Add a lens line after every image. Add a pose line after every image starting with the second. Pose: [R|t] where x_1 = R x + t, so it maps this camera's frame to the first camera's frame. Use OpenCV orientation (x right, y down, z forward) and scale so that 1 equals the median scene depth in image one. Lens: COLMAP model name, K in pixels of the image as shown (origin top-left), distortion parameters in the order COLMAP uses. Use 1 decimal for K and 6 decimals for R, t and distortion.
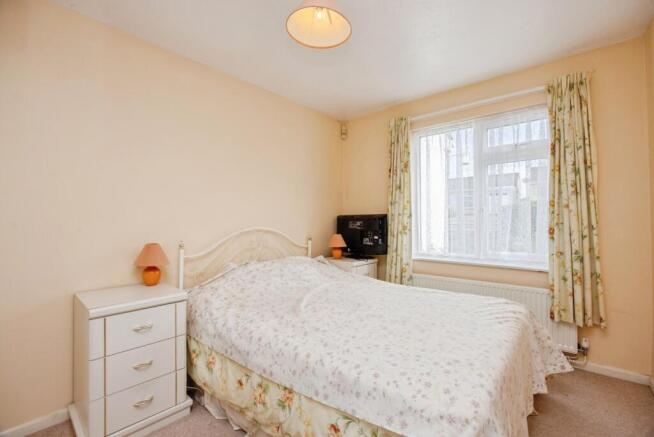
lens RADIAL K [[288.2, 0, 330.1], [0, 288.2, 219.4], [0, 0, 1]] dist [-0.015797, -0.000215]
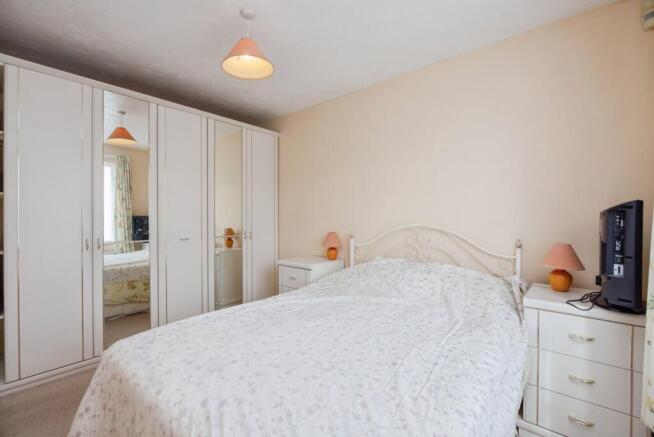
lens RADIAL K [[288.2, 0, 330.1], [0, 288.2, 219.4], [0, 0, 1]] dist [-0.015797, -0.000215]
pose [[0.006091, 0.011233, -0.999918, 0.823361], [0.007444, 0.999909, 0.011278, -0.000841], [0.999954, -0.007512, 0.006007, 0.890767]]
